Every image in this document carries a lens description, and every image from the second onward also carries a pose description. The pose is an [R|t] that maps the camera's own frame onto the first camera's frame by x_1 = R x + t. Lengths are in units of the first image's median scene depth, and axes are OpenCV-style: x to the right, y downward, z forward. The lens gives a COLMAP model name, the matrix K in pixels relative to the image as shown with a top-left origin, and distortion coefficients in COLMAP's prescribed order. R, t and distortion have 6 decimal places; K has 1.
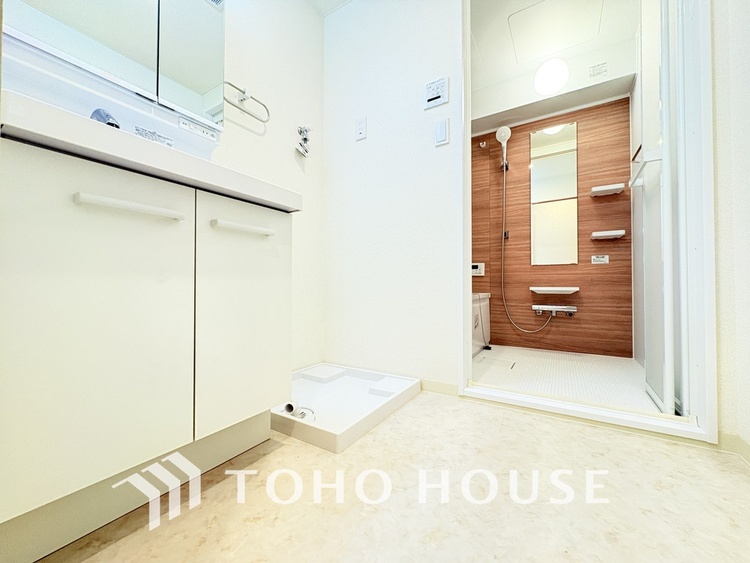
lens RADIAL K [[298.5, 0, 375.5], [0, 298.5, 279.2], [0, 0, 1]] dist [0.000971, 0.000308]
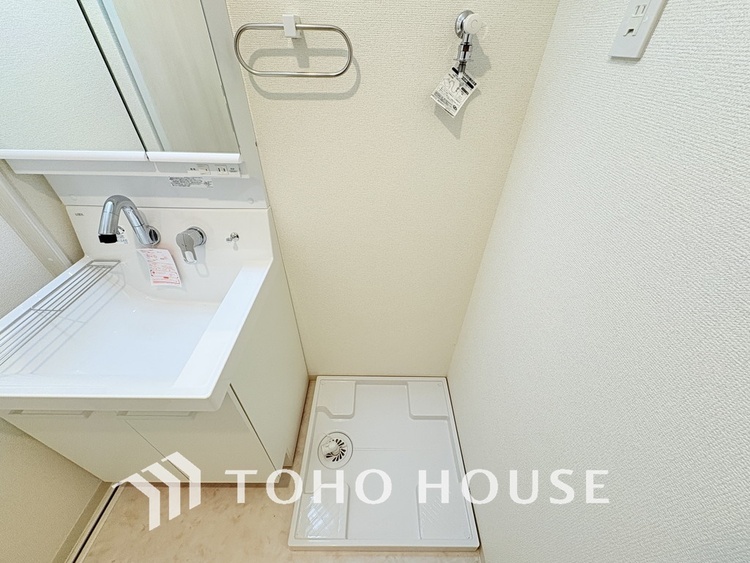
lens RADIAL K [[298.5, 0, 373.4], [0, 298.5, 279.6], [0, 0, 1]] dist [0.000971, 0.000308]
pose [[0.529338, 0.539100, -0.655113, 0.186394], [0.002062, 0.771344, 0.636415, -0.766306], [0.848408, -0.338230, 0.407190, 0.984959]]
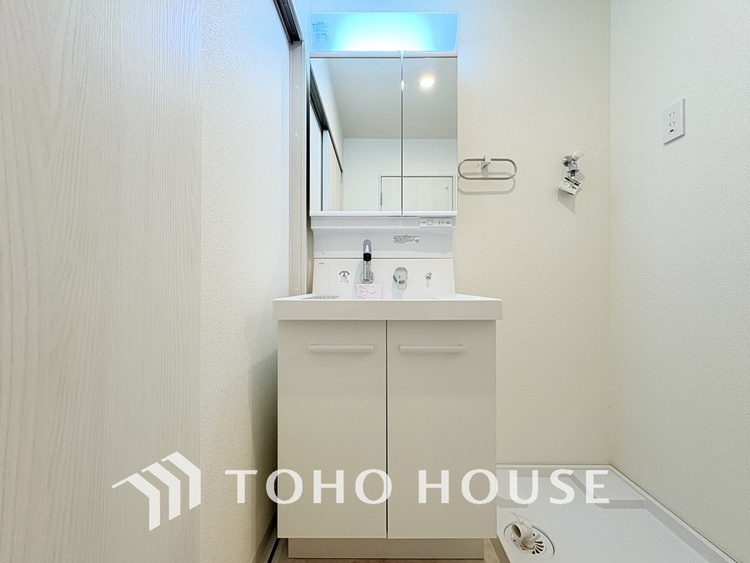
lens RADIAL K [[298.5, 0, 372.2], [0, 298.5, 282.9], [0, 0, 1]] dist [0.000971, 0.000308]
pose [[0.521079, -0.008656, -0.853464, 0.237512], [0.018181, 0.999834, 0.000960, -0.292875], [0.853315, -0.016017, 0.521150, 0.227276]]
